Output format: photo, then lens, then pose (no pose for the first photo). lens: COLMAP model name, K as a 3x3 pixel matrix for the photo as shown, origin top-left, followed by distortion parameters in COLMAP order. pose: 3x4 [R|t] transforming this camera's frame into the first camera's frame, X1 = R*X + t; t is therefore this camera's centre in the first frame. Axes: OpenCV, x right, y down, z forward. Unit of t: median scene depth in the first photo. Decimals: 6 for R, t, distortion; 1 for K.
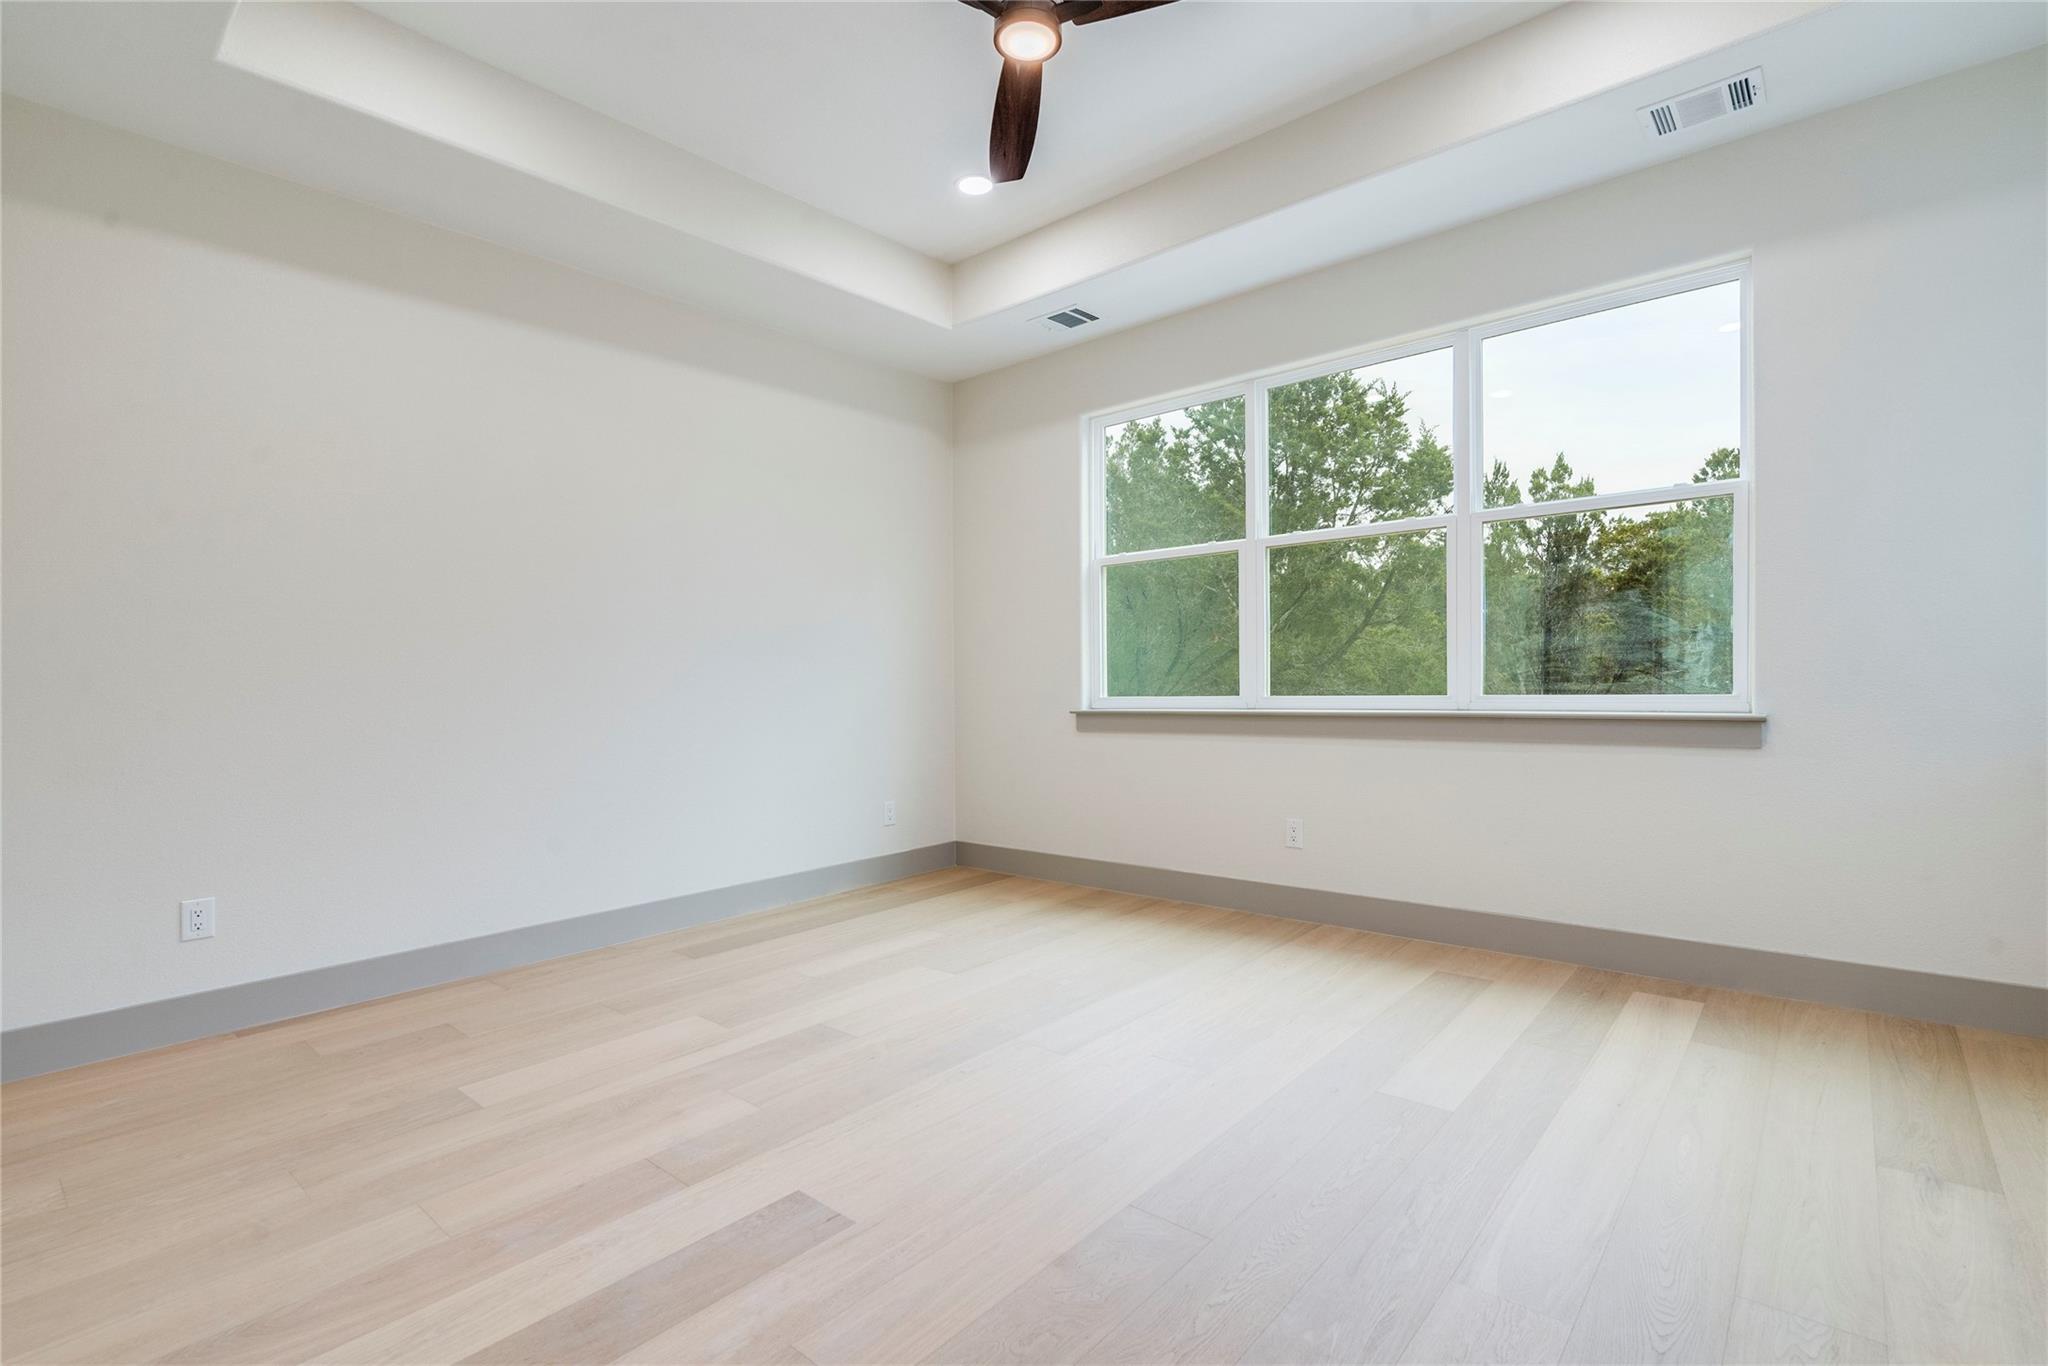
lens RADIAL K [[938.1, 0, 1039.0], [0, 938.1, 680.6], [0, 0, 1]] dist [-0.014432, 0.000302]
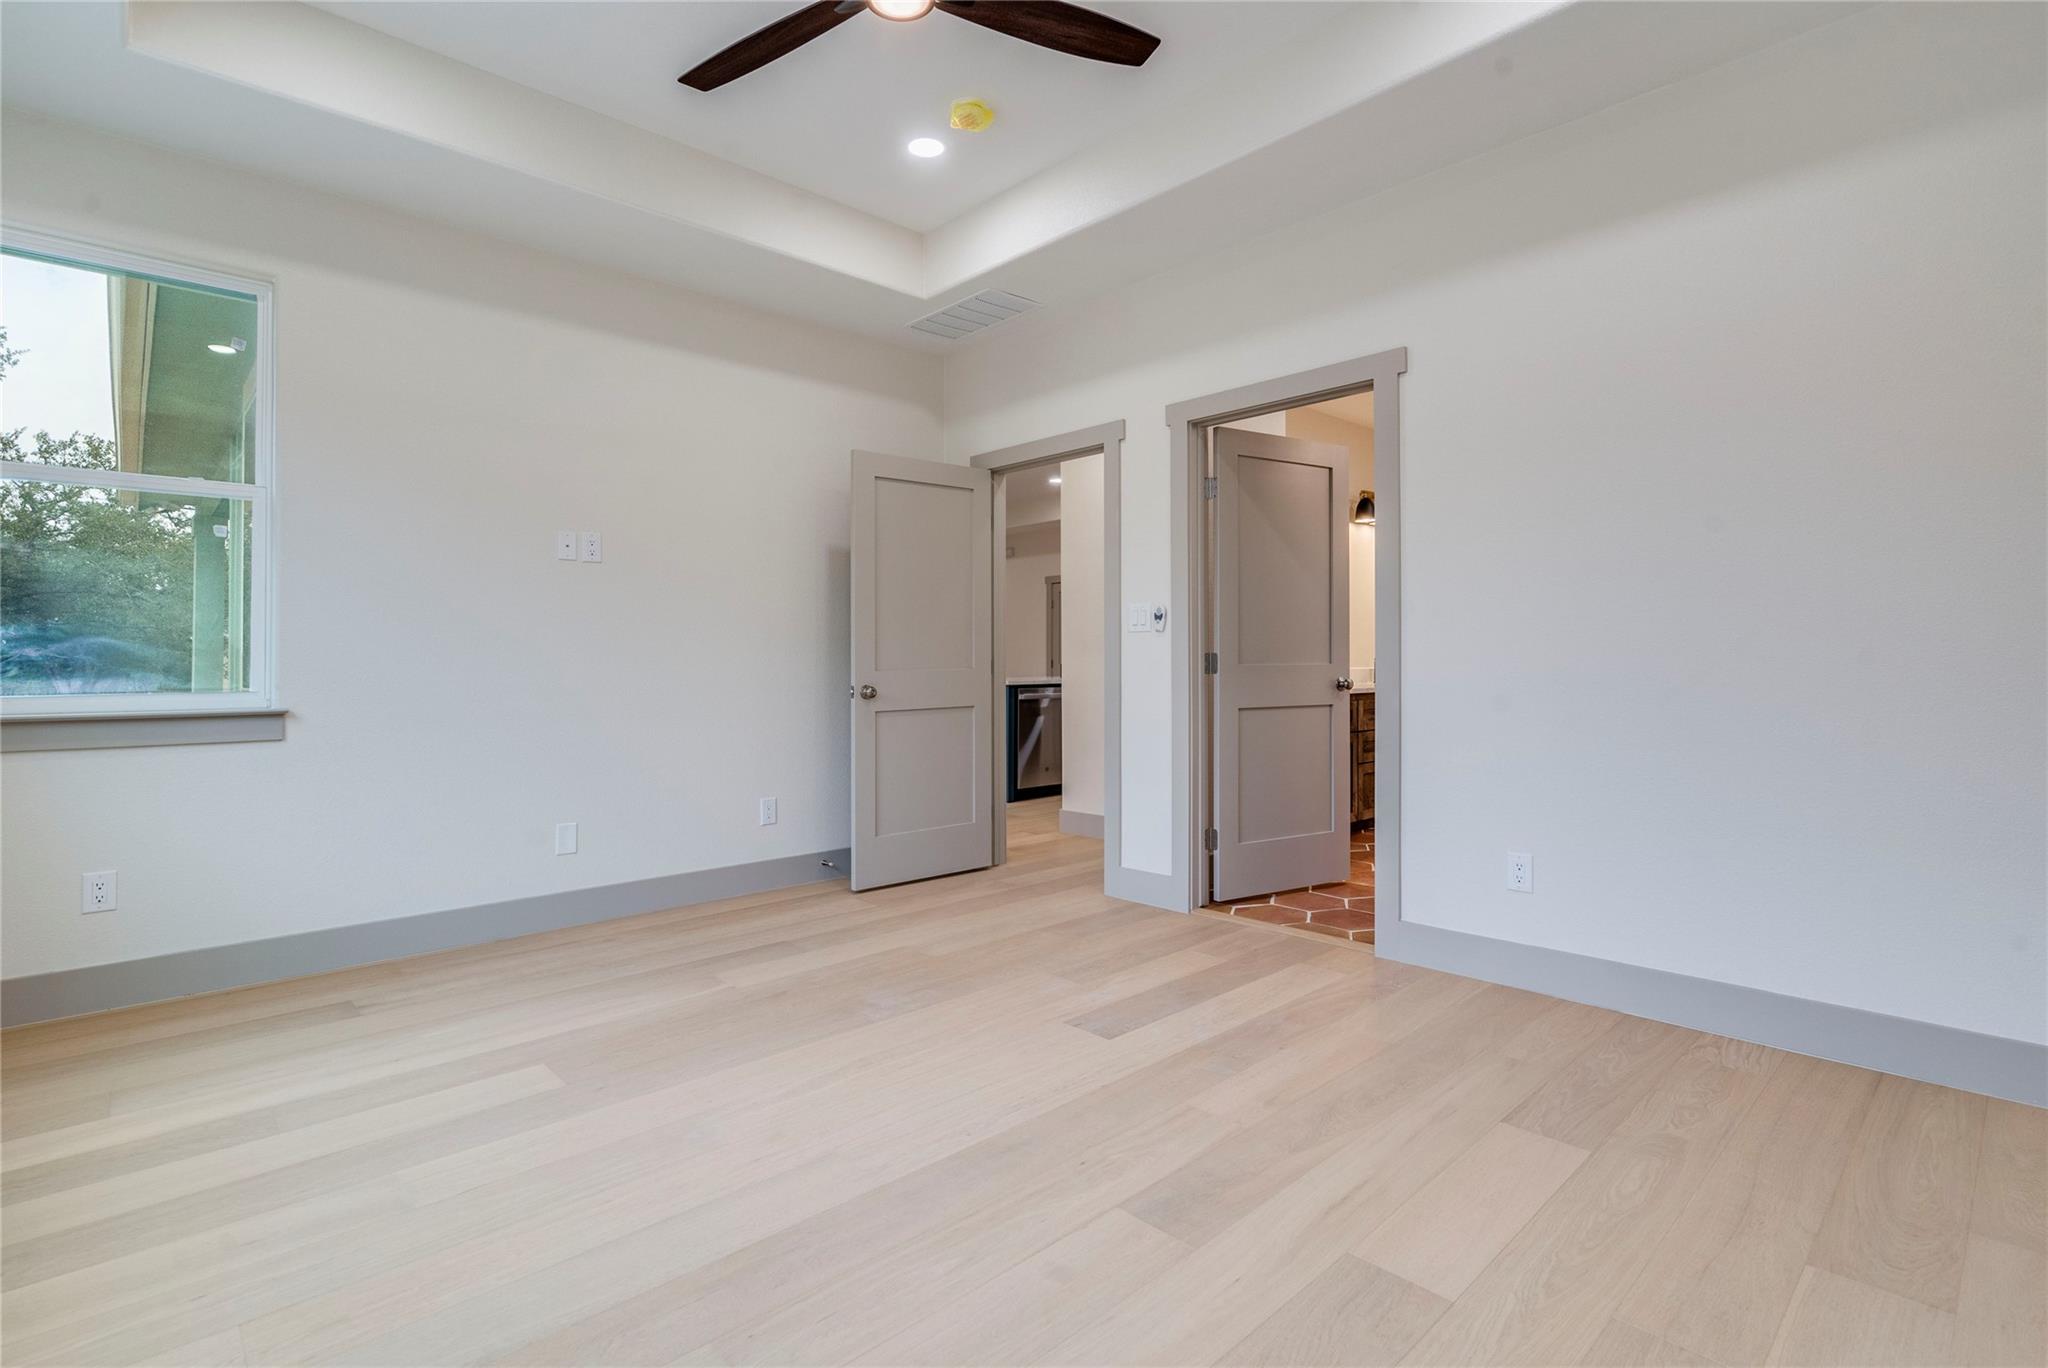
lens RADIAL K [[938.1, 0, 1039.0], [0, 938.1, 681.6], [0, 0, 1]] dist [-0.014432, 0.000302]
pose [[-0.994472, 0.021606, 0.102751, -0.272685], [0.022438, 0.999724, 0.006948, 0.017624], [-0.102572, 0.009215, -0.994683, 2.085795]]
